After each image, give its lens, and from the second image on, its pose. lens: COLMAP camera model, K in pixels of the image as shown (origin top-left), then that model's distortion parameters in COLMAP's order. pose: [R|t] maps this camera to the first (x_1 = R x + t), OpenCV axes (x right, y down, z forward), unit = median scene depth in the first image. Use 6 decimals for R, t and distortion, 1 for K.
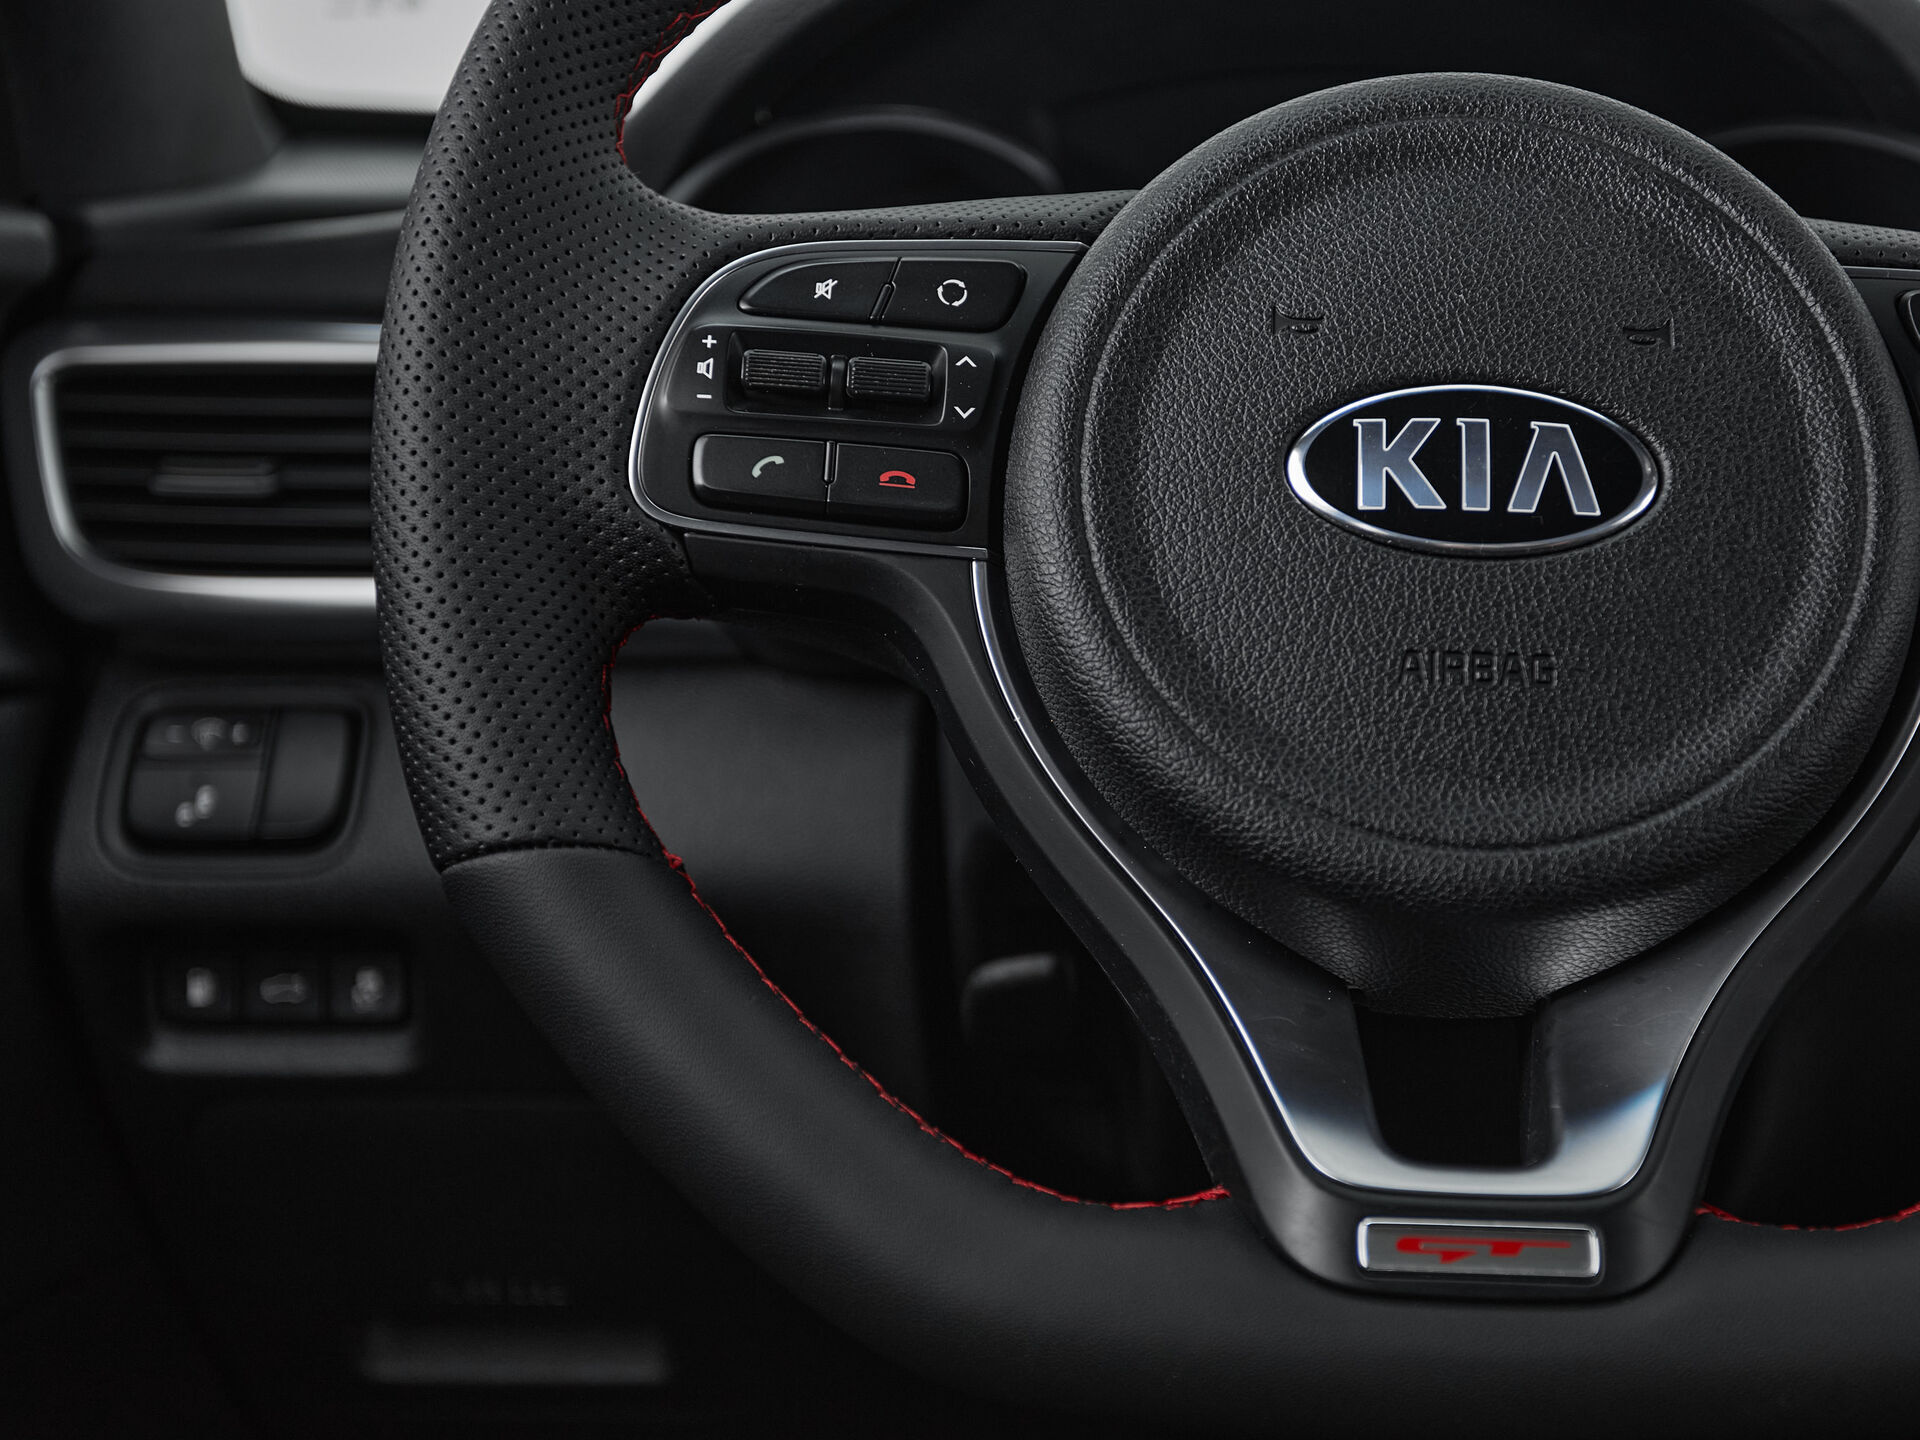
lens RADIAL K [[2510.8, 0, 1122.3], [0, 2510.8, 768.4], [0, 0, 1]] dist [0.015744, 0.006154]
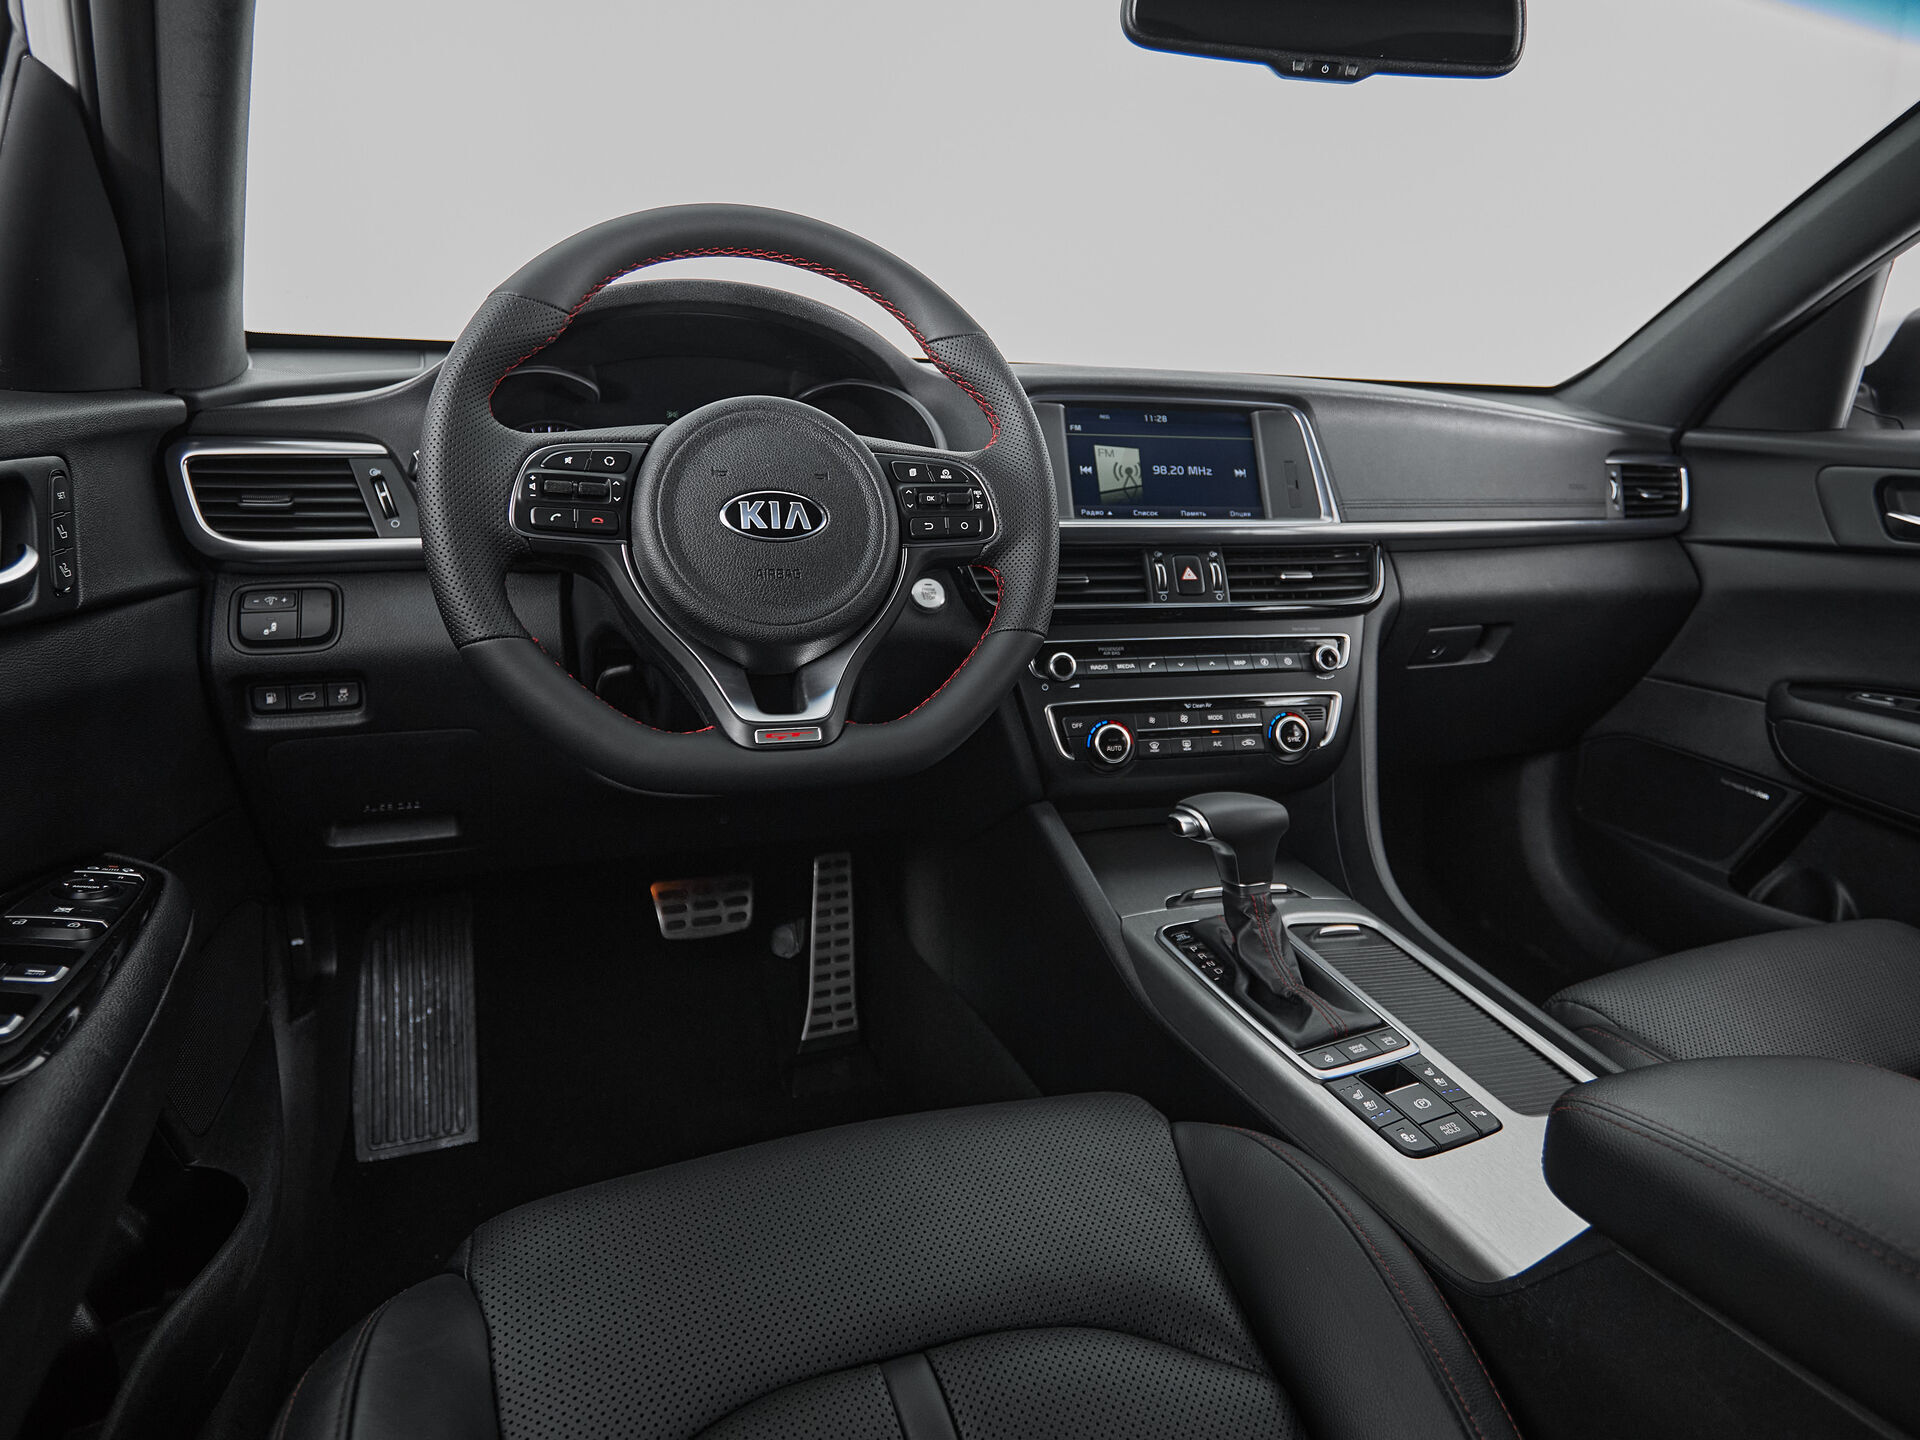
lens RADIAL K [[1171.7, 0, 1000.5], [0, 1171.7, 633.9], [0, 0, 1]] dist [-0.002468, -0.000817]
pose [[0.926765, -0.049669, 0.372343, -0.181735], [0.030676, 0.997916, 0.056766, -0.038713], [-0.374386, -0.041186, 0.926358, -0.624767]]
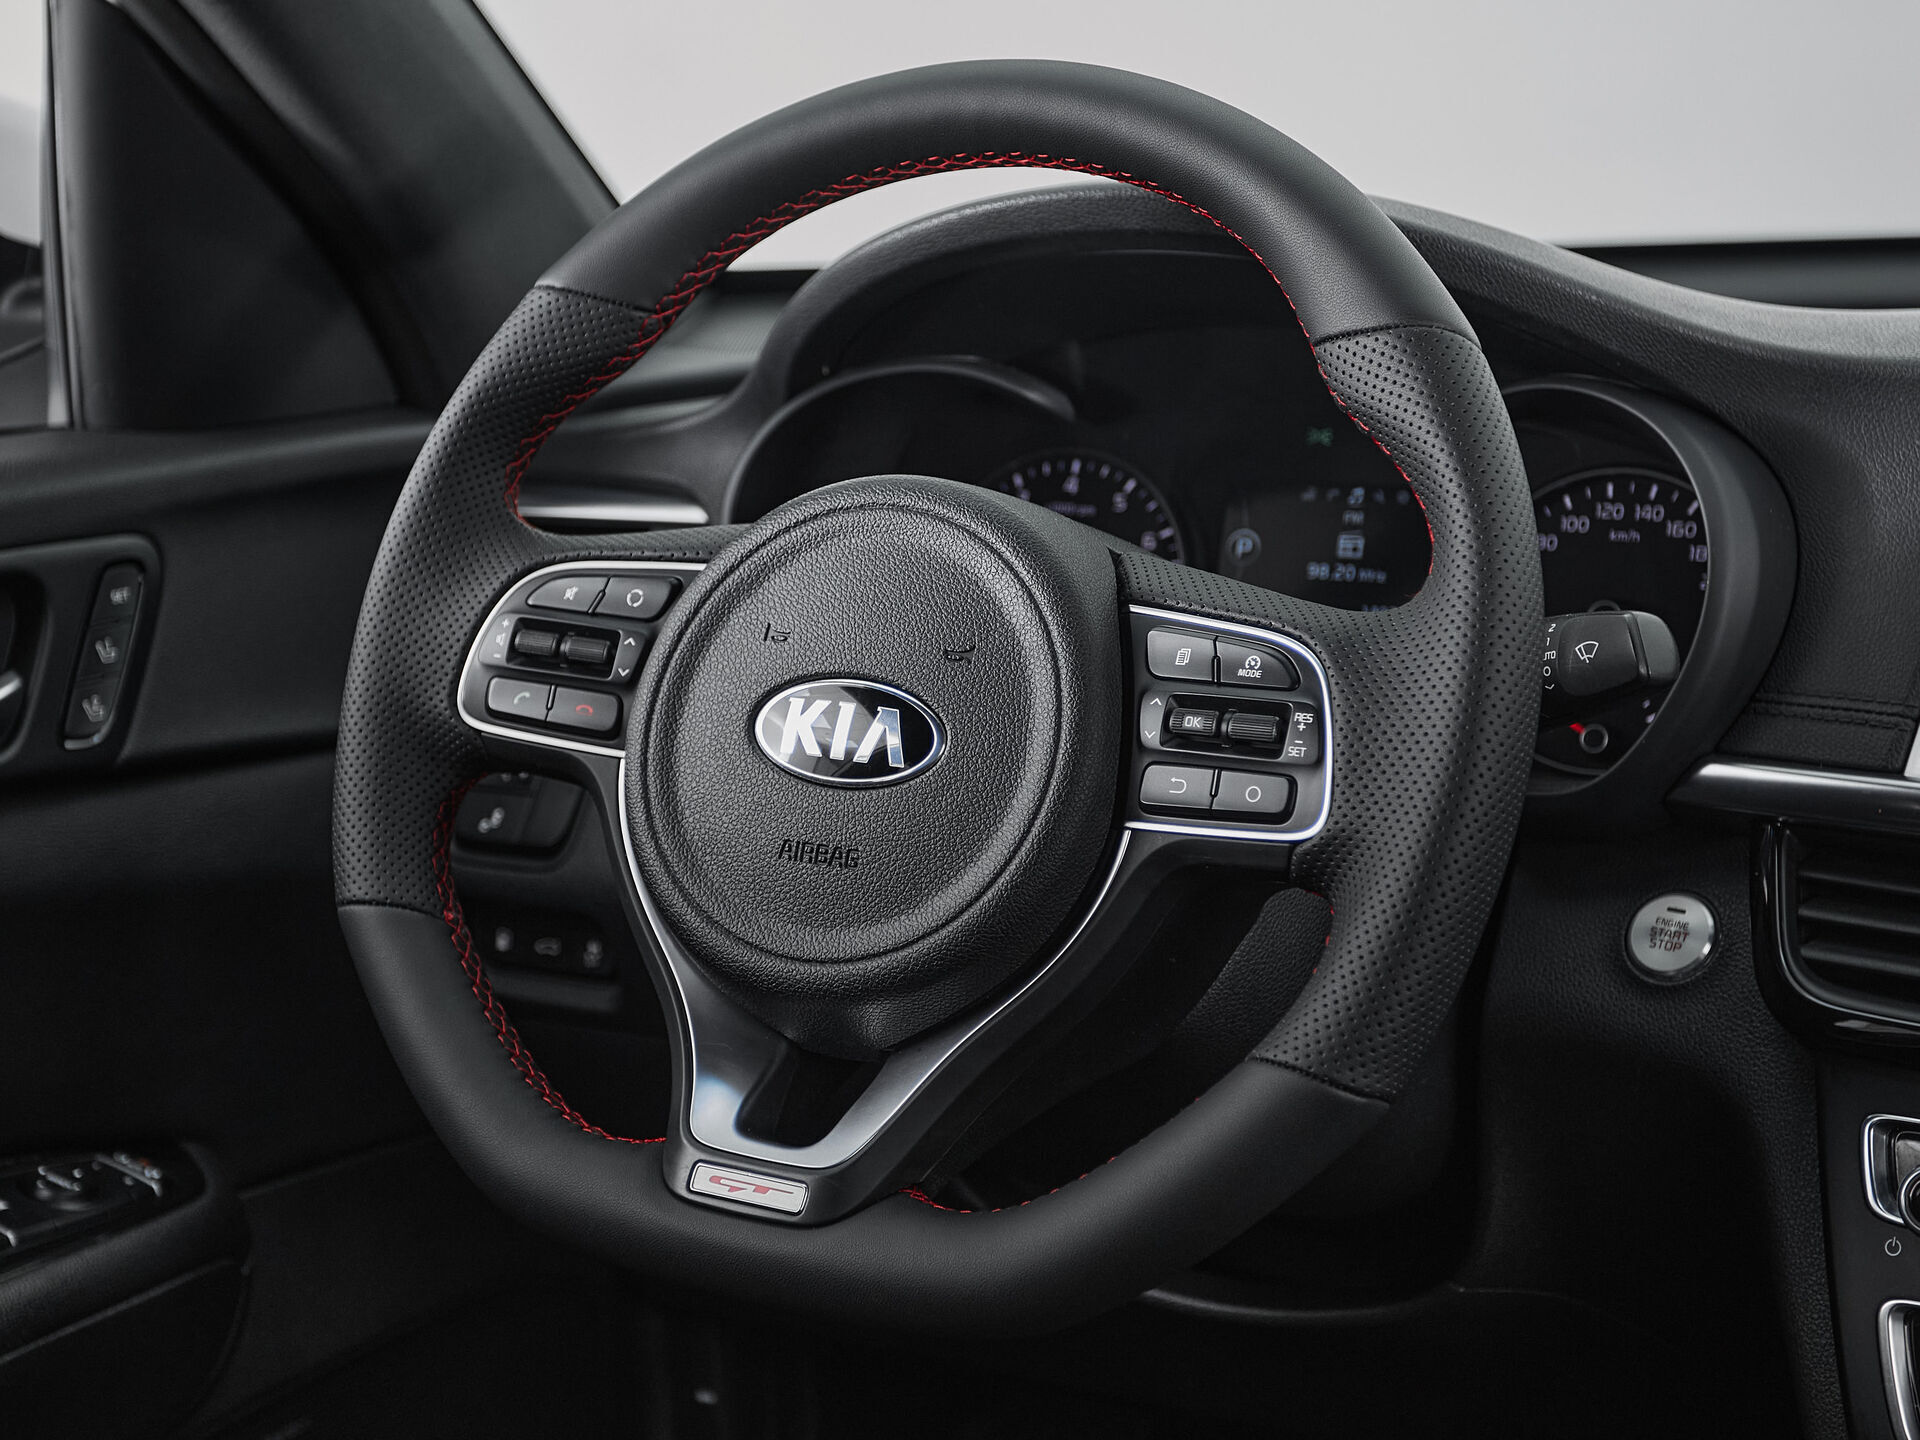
lens RADIAL K [[3278.1, 0, 827.8], [0, 3278.1, 717.5], [0, 0, 1]] dist [0.031459, -0.041610]
pose [[0.845583, 0.072996, -0.528831, 1.277870], [-0.056234, 0.997276, 0.047739, -0.232174], [0.530875, -0.010629, 0.847384, -0.848938]]
